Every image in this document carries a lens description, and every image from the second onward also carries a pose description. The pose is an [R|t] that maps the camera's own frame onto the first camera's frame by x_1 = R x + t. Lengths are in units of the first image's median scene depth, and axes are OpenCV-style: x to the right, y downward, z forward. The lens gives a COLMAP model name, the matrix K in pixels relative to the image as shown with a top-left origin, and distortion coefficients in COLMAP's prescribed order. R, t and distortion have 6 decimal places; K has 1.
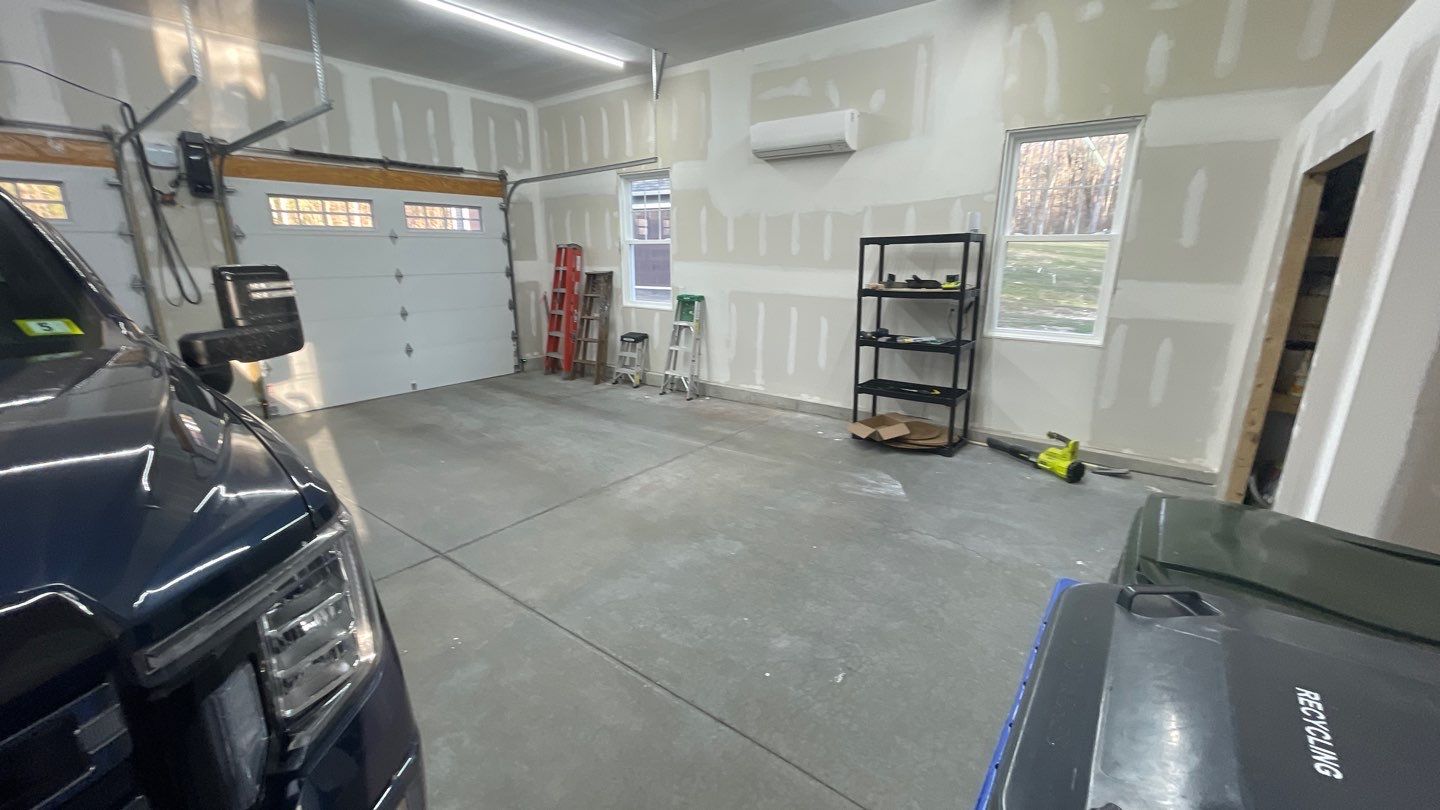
lens RADIAL K [[582.0, 0, 721.0], [0, 582.0, 398.6], [0, 0, 1]] dist [-0.000979, 0.000119]
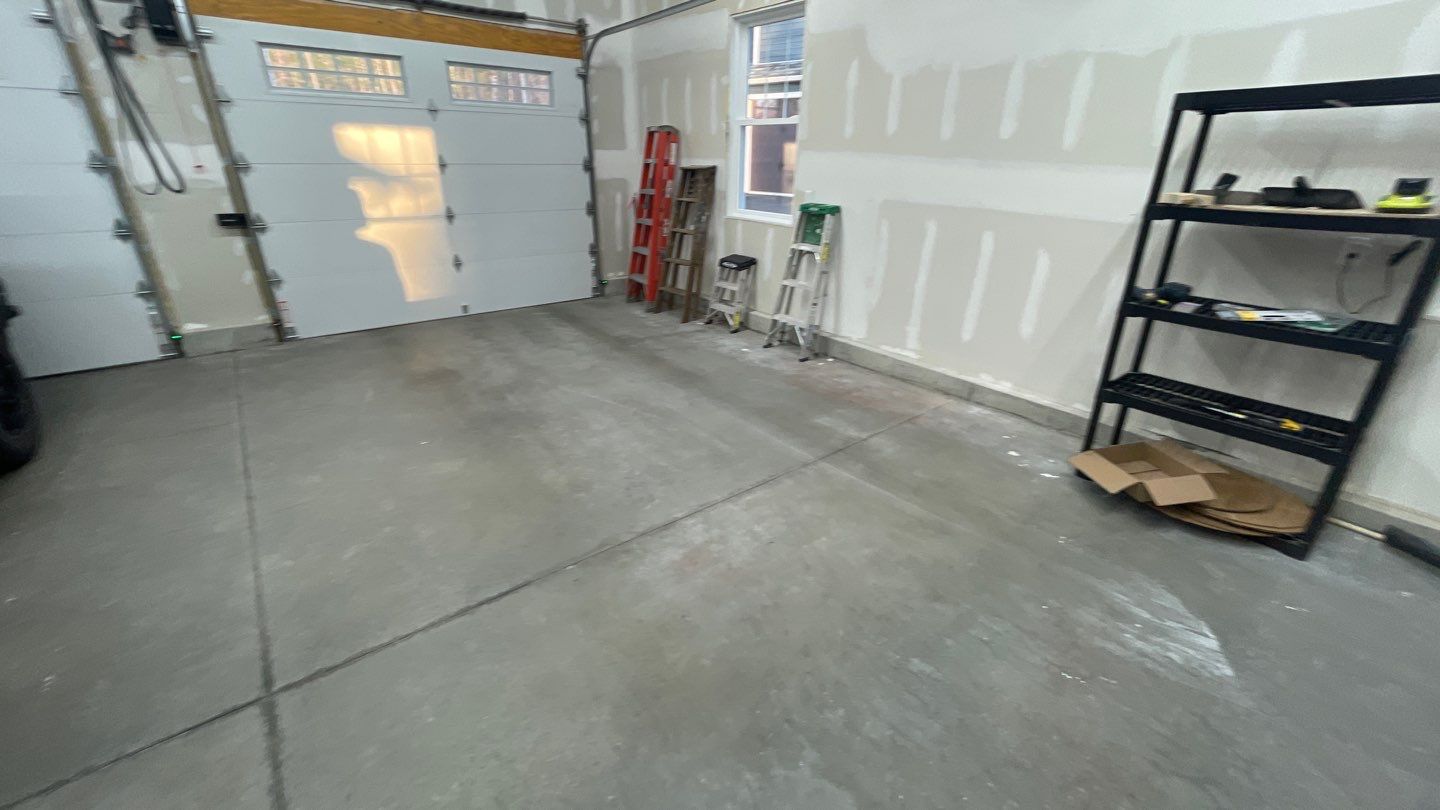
lens RADIAL K [[582.0, 0, 721.0], [0, 582.0, 398.6], [0, 0, 1]] dist [-0.000979, 0.000119]
pose [[0.972633, 0.105824, -0.206850, -0.001656], [-0.074358, 0.985208, 0.154388, -0.055834], [0.220128, -0.134782, 0.966115, 0.316625]]
